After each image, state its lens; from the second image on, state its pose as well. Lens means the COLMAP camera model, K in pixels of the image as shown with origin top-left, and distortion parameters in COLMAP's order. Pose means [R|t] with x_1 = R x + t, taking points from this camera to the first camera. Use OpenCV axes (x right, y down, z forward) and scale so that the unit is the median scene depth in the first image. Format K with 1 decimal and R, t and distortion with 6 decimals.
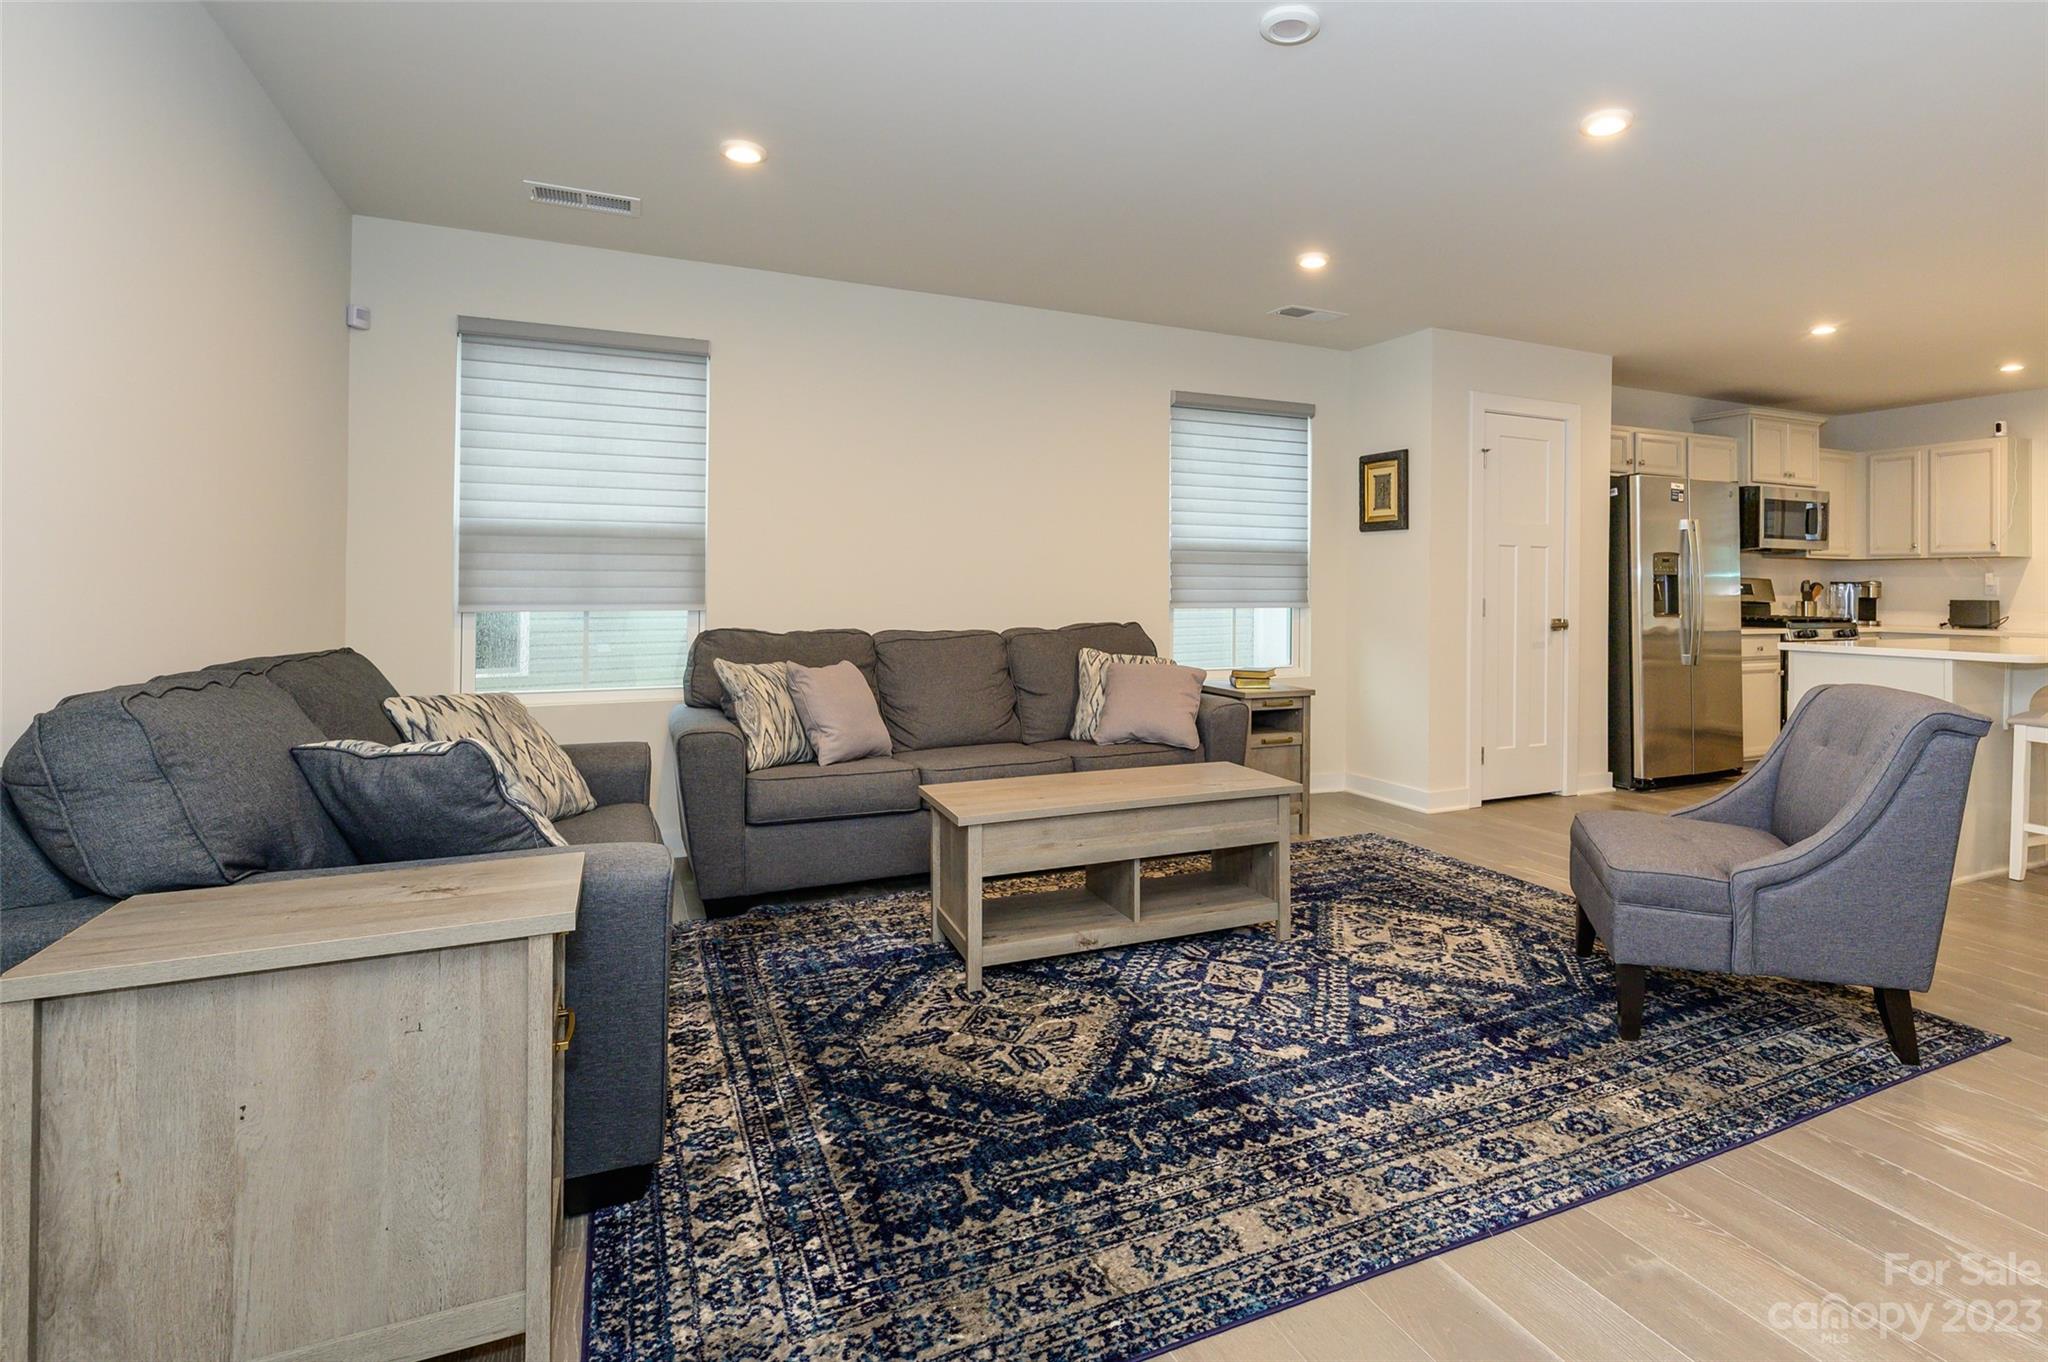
lens RADIAL K [[1036.3, 0, 1134.6], [0, 1036.3, 571.4], [0, 0, 1]] dist [-0.000540, 0.000657]
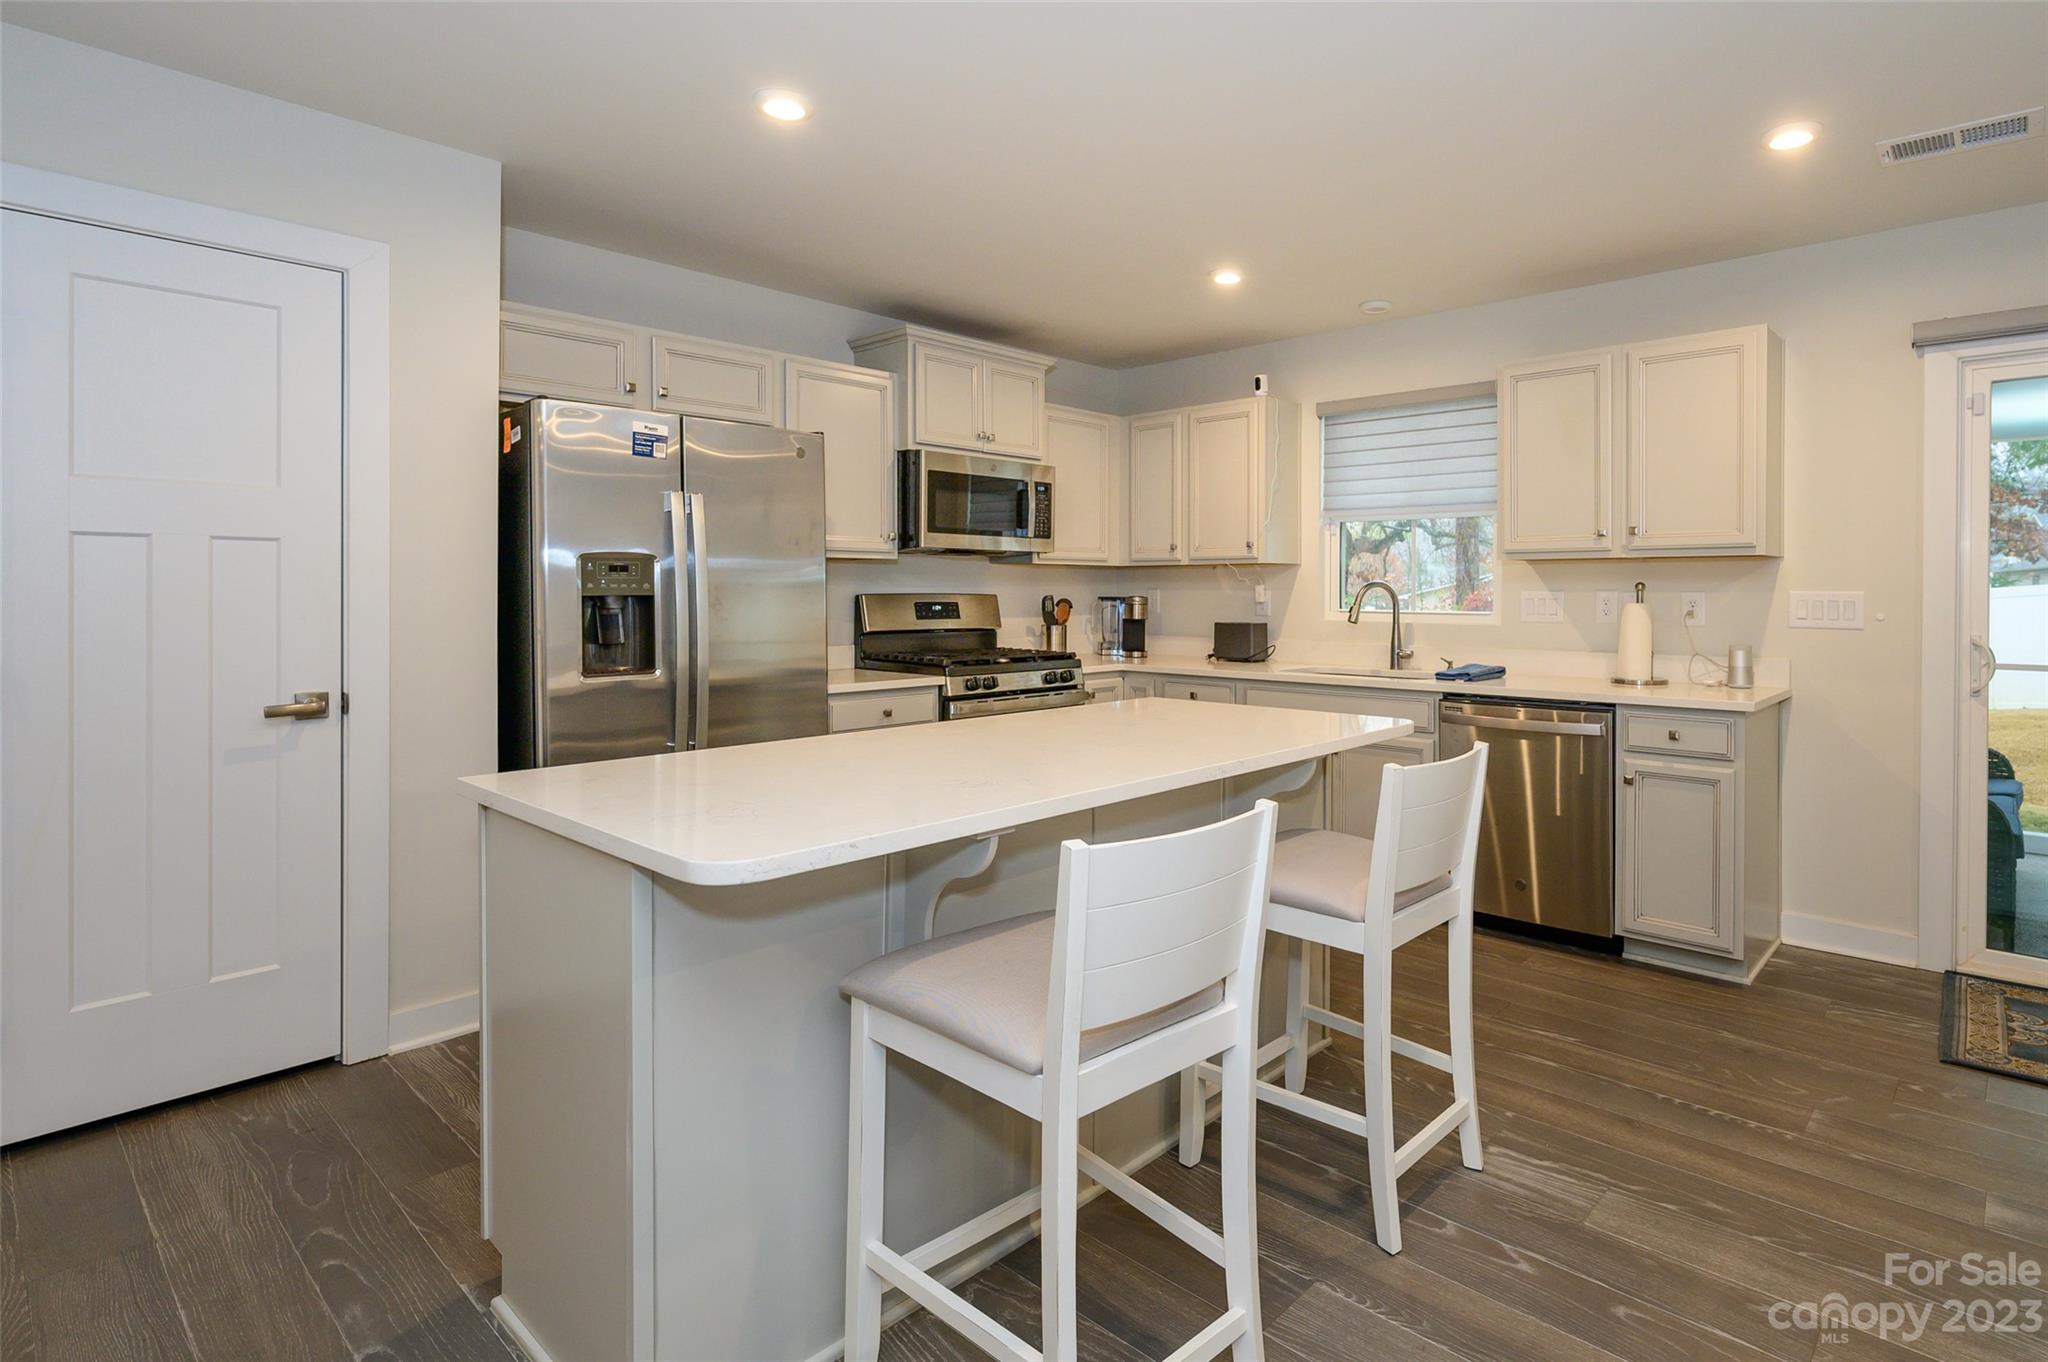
lens RADIAL K [[1036.3, 0, 1148.6], [0, 1036.3, 591.2], [0, 0, 1]] dist [-0.000540, 0.000657]
pose [[0.926097, -0.006506, 0.377230, 1.140220], [0.000361, 0.999866, 0.016360, -0.015195], [-0.377286, -0.015015, 0.925975, 0.836677]]
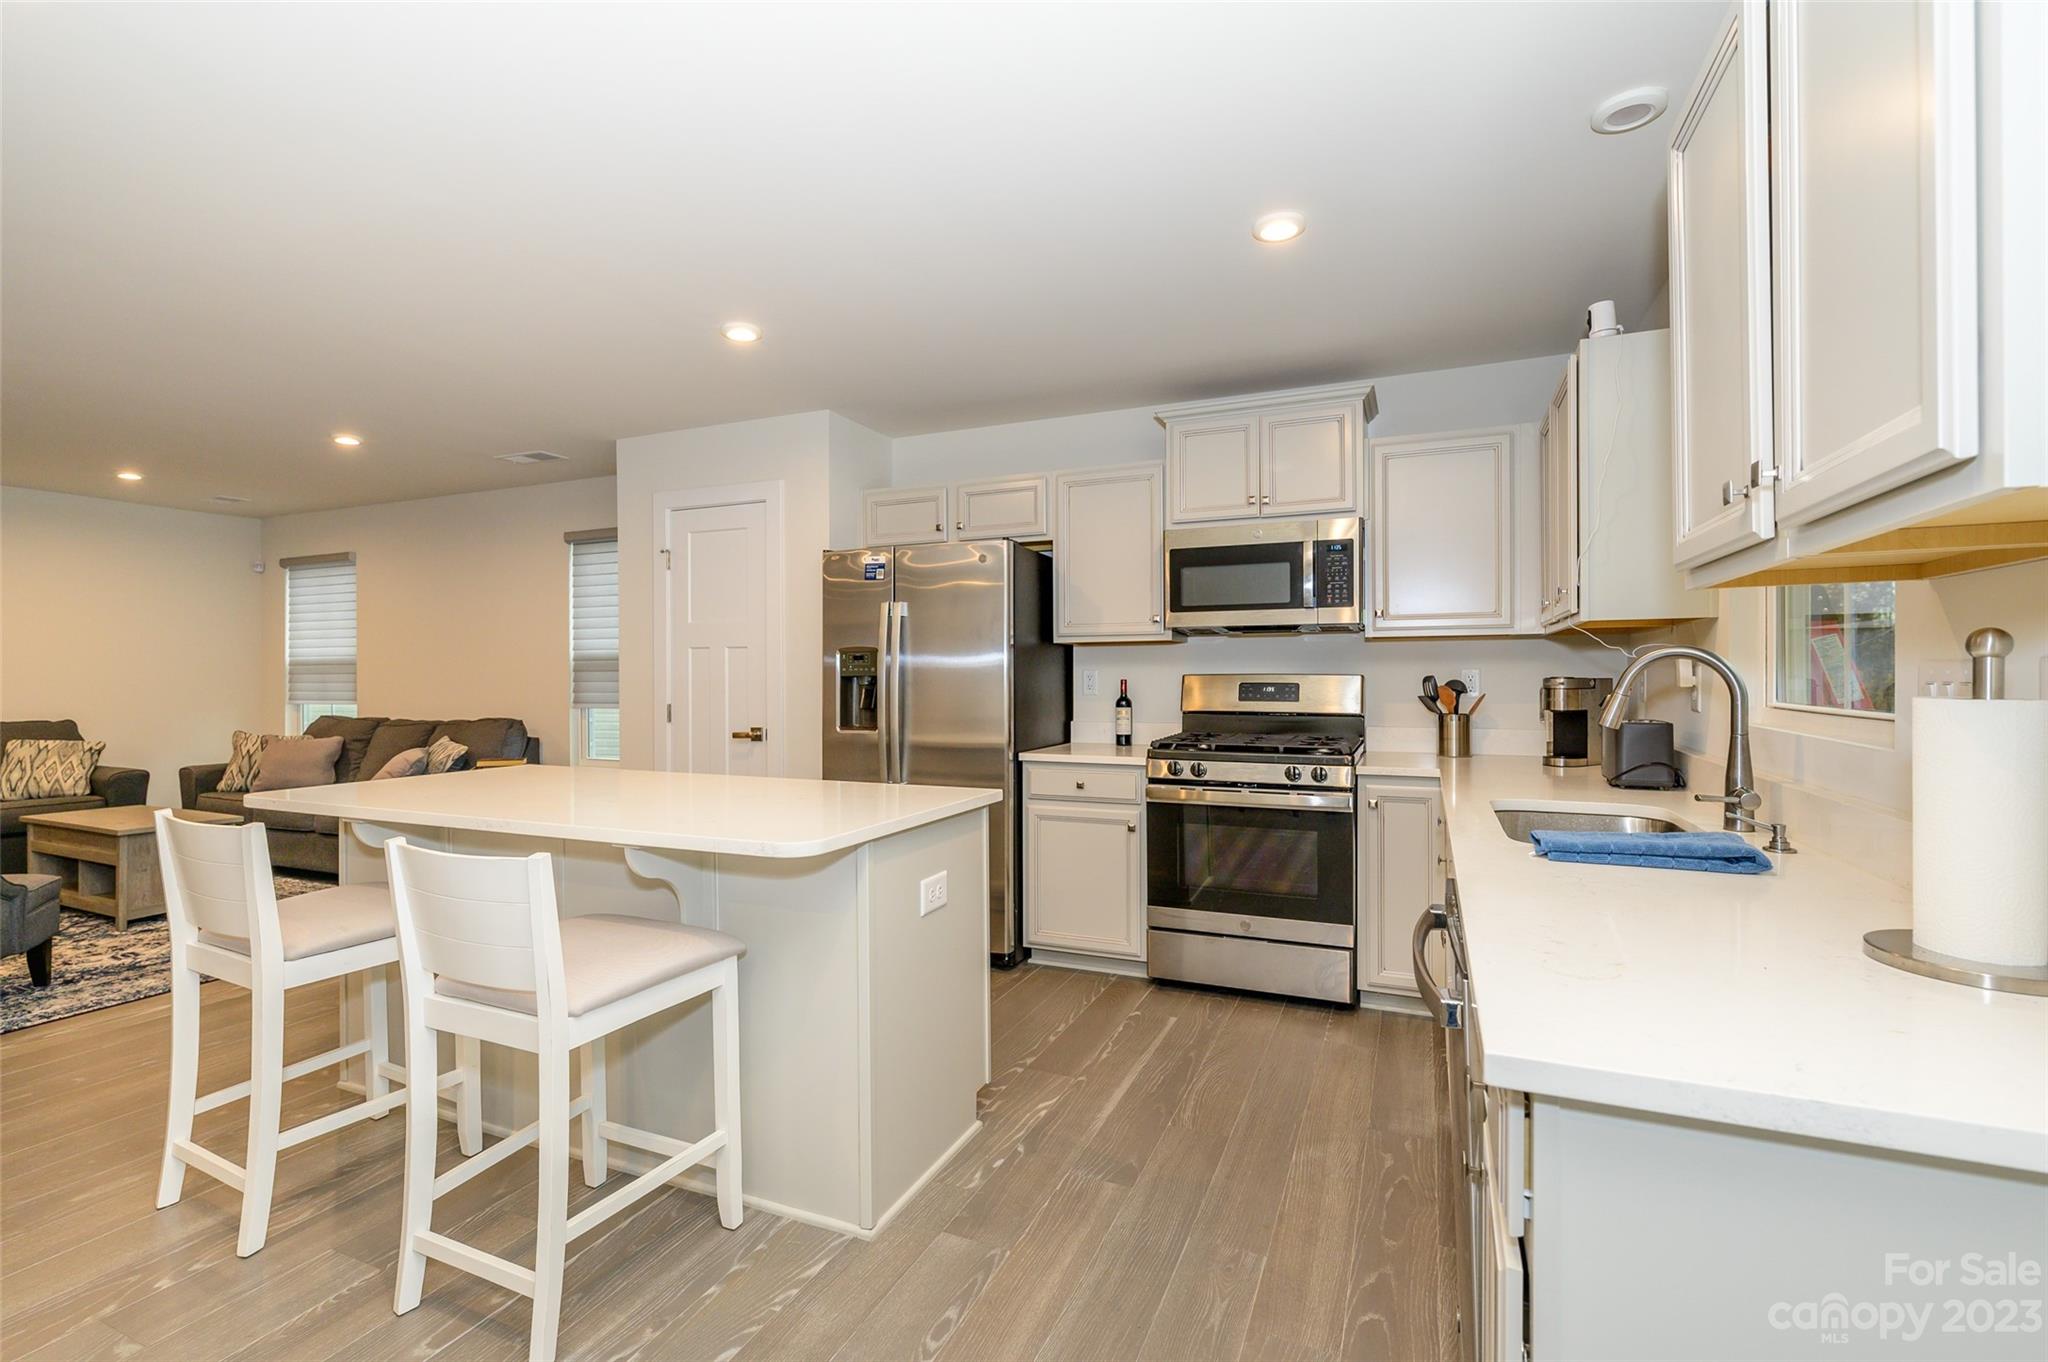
lens RADIAL K [[935.7, 0, 1025.3], [0, 935.7, 678.0], [0, 0, 1]] dist [-0.001114, -0.000914]
pose [[0.630557, -0.006504, -0.776115, 2.288909], [0.020522, 0.999755, 0.008295, 0.002482], [0.775871, -0.021158, 0.630536, 1.320960]]
